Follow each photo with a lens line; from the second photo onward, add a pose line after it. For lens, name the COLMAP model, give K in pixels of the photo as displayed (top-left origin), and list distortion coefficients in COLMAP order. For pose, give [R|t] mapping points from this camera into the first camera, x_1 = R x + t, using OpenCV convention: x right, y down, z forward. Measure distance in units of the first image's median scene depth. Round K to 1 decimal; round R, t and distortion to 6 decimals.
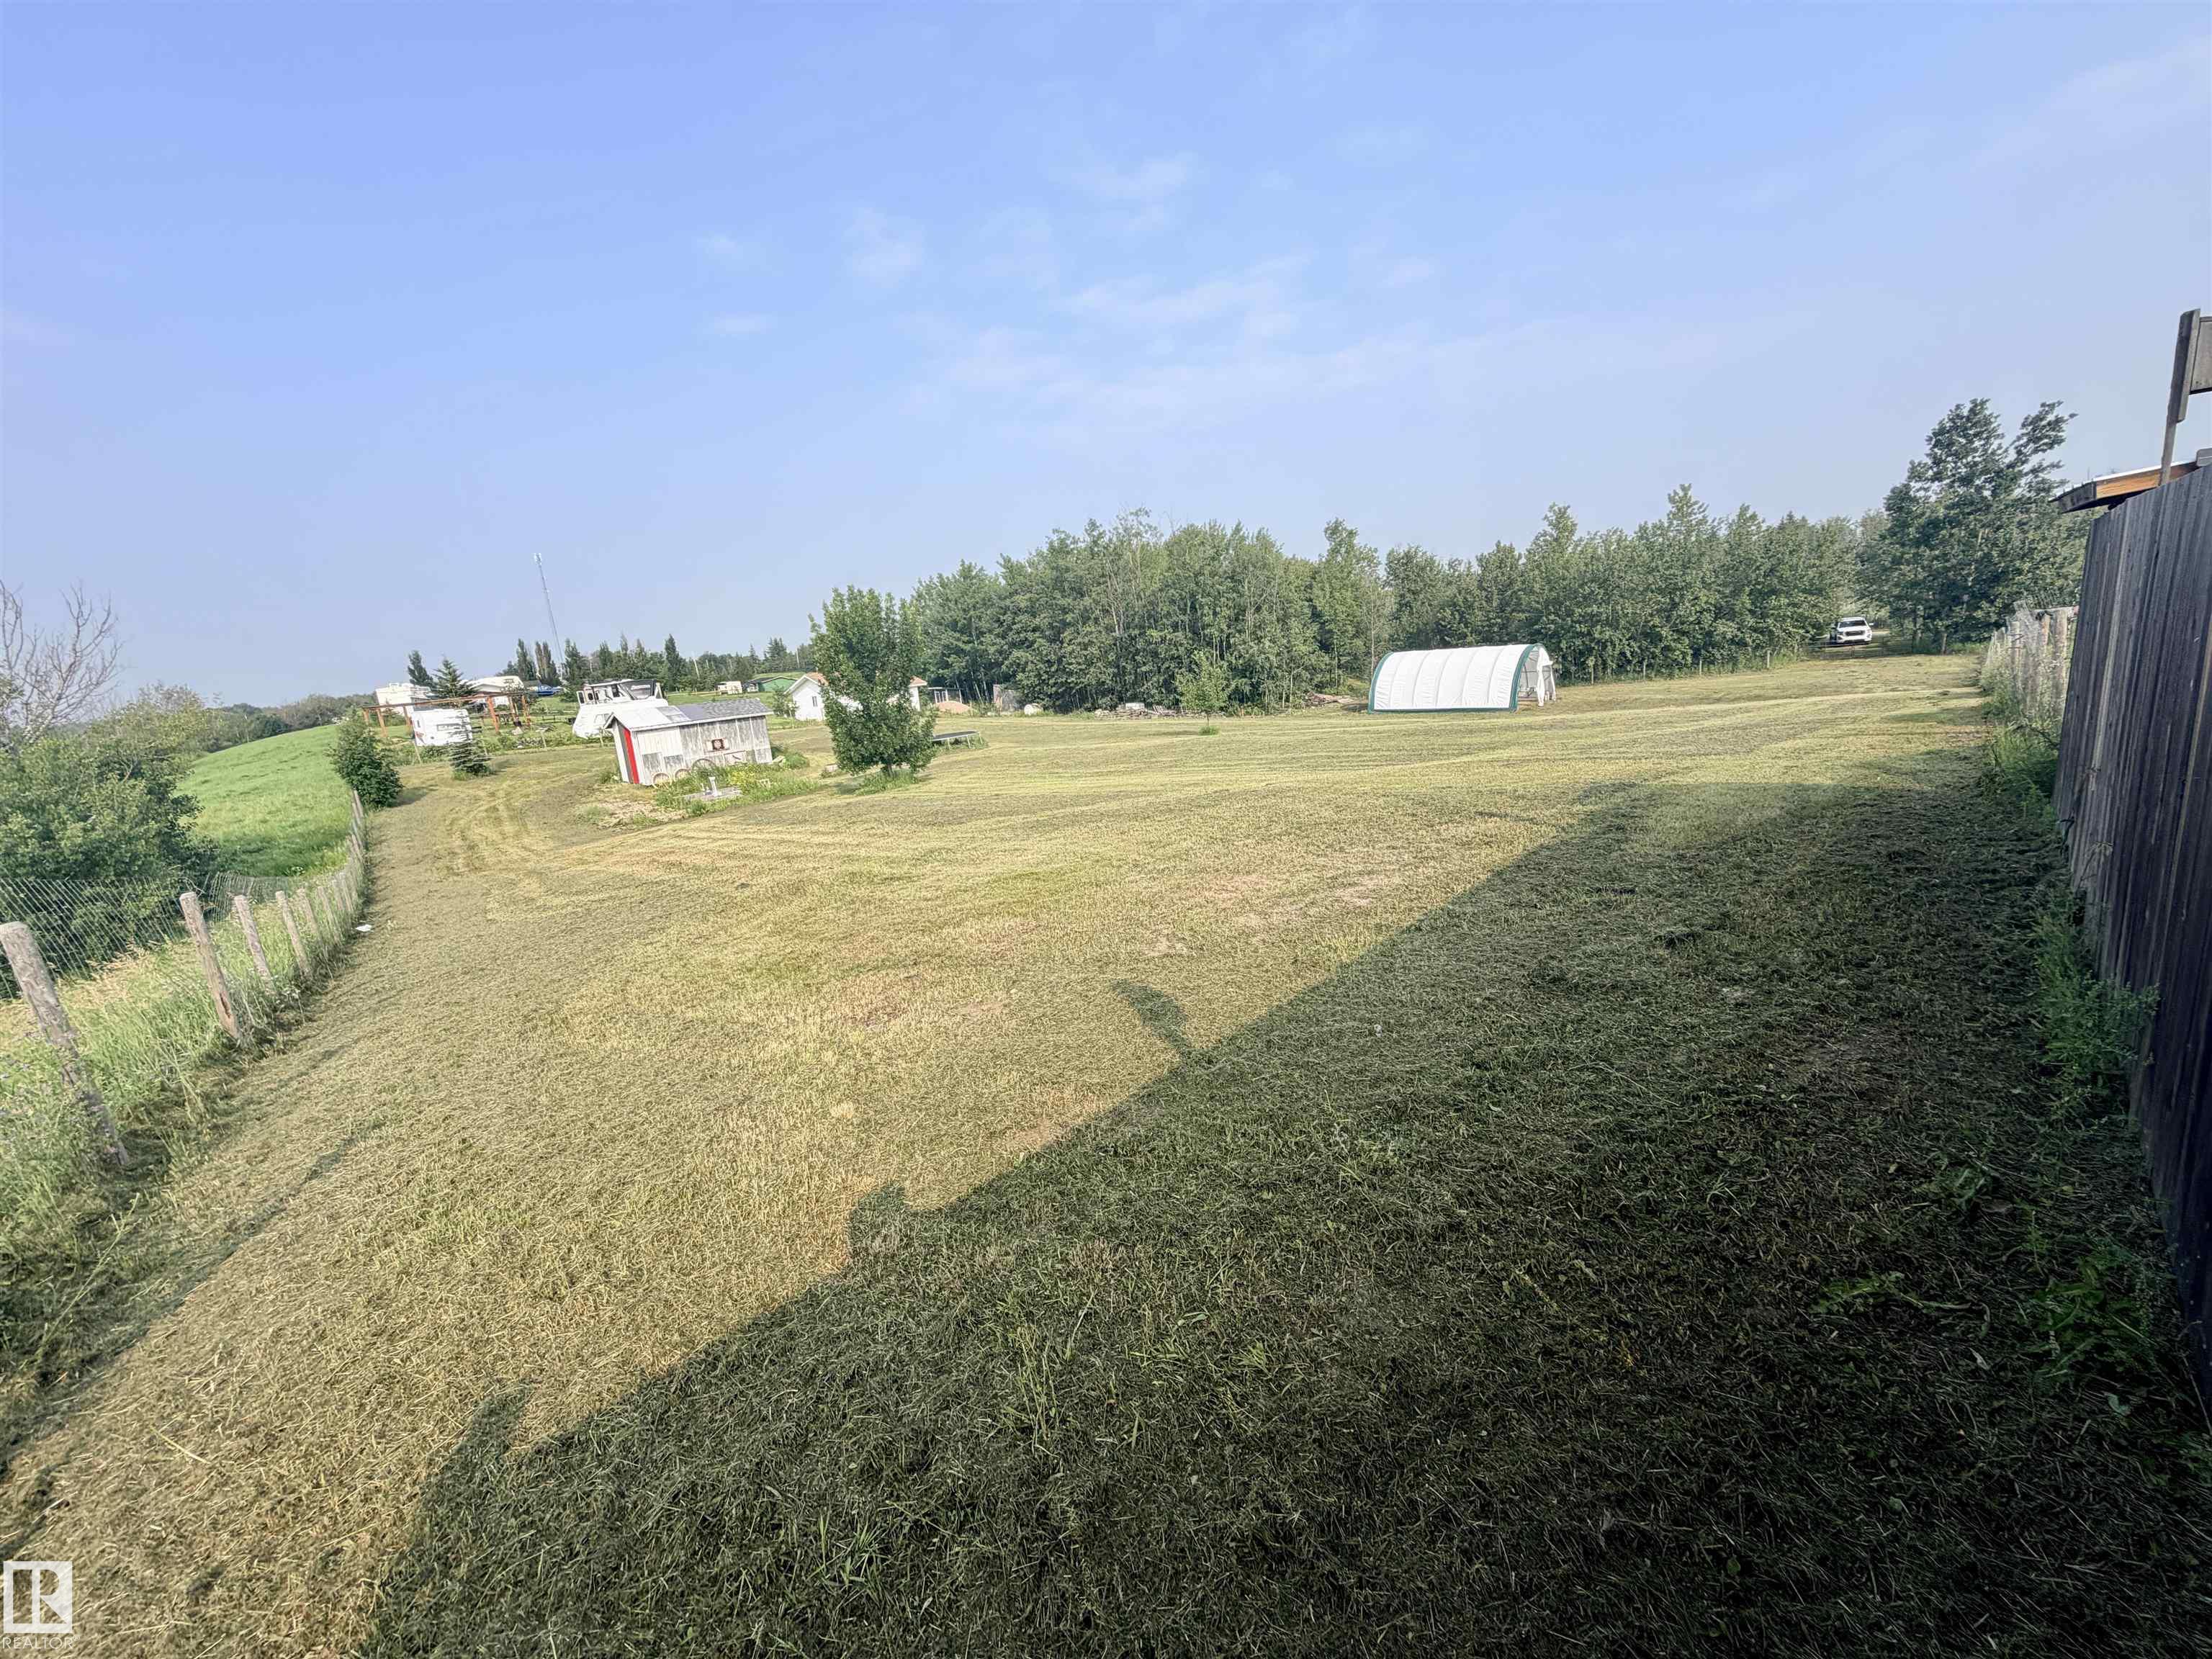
lens RADIAL K [[877.9, 0, 1100.2], [0, 877.9, 836.1], [0, 0, 1]] dist [-0.000726, 0.000375]
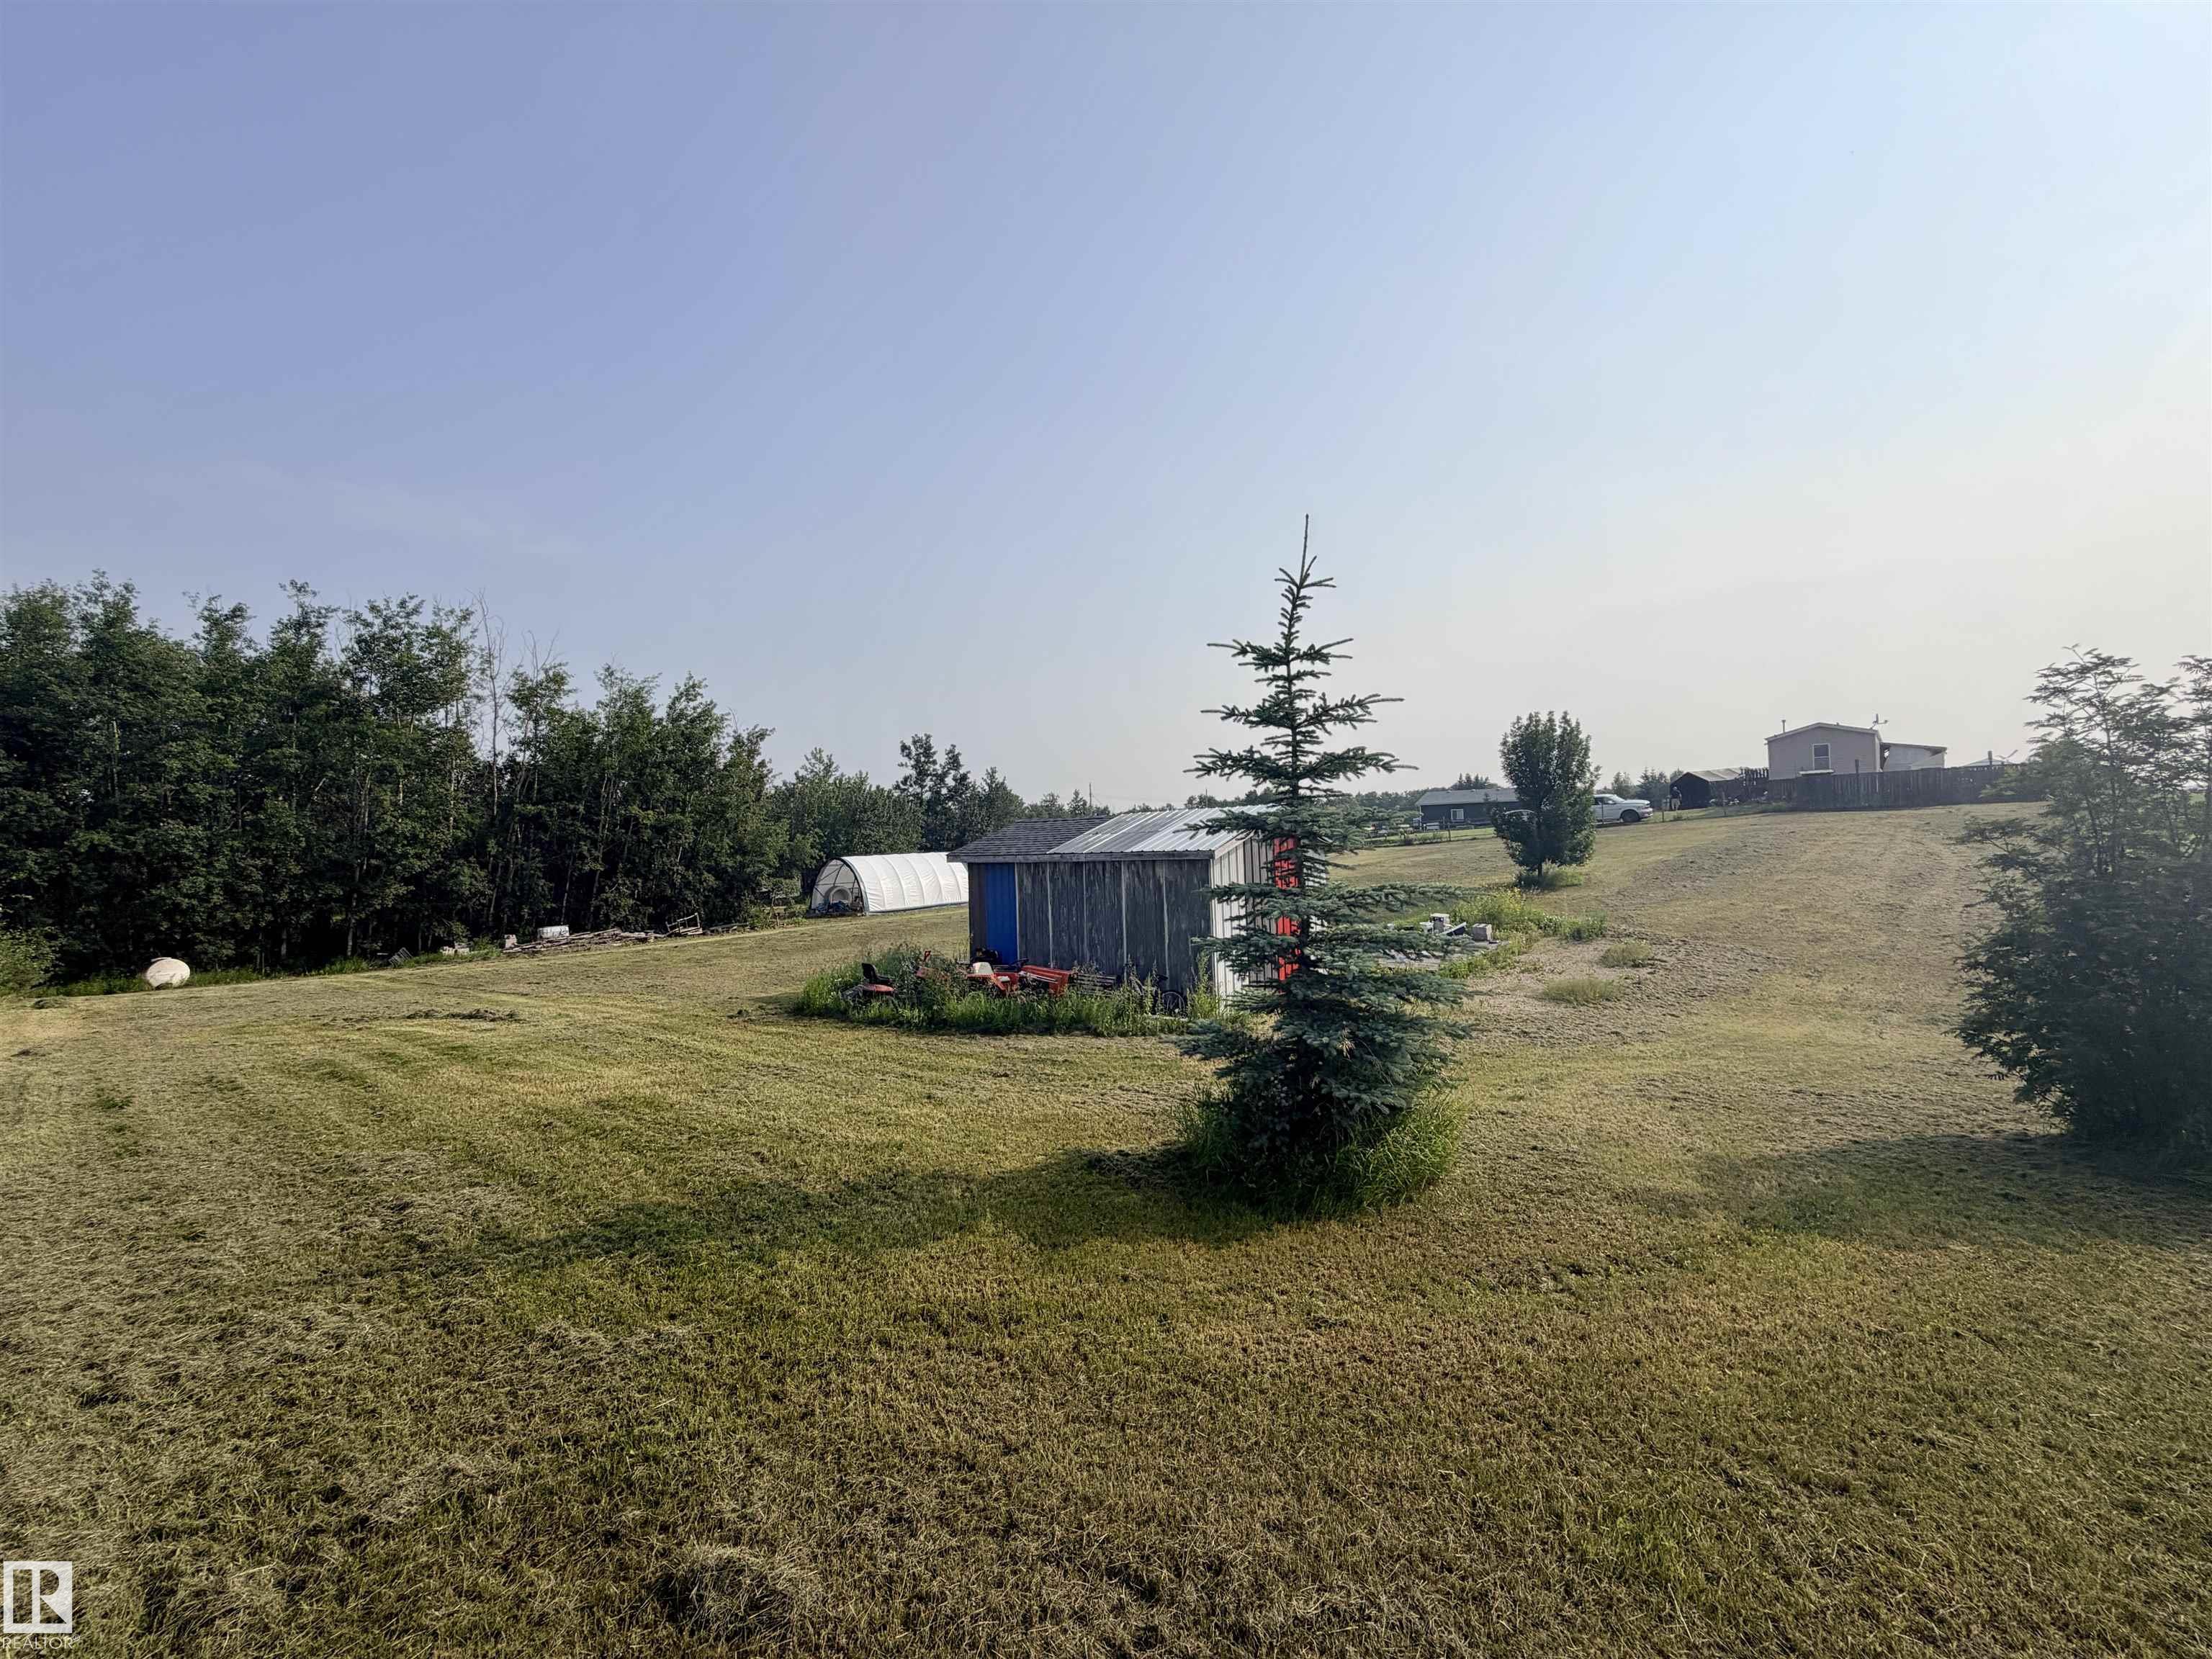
lens RADIAL K [[877.9, 0, 1105.1], [0, 877.9, 828.9], [0, 0, 1]] dist [-0.000726, 0.000375]
pose [[-0.070185, 0.099722, 0.992537, -0.646445], [0.257757, 0.963013, -0.078529, -0.085105], [-0.963657, 0.250322, -0.093293, 0.785880]]
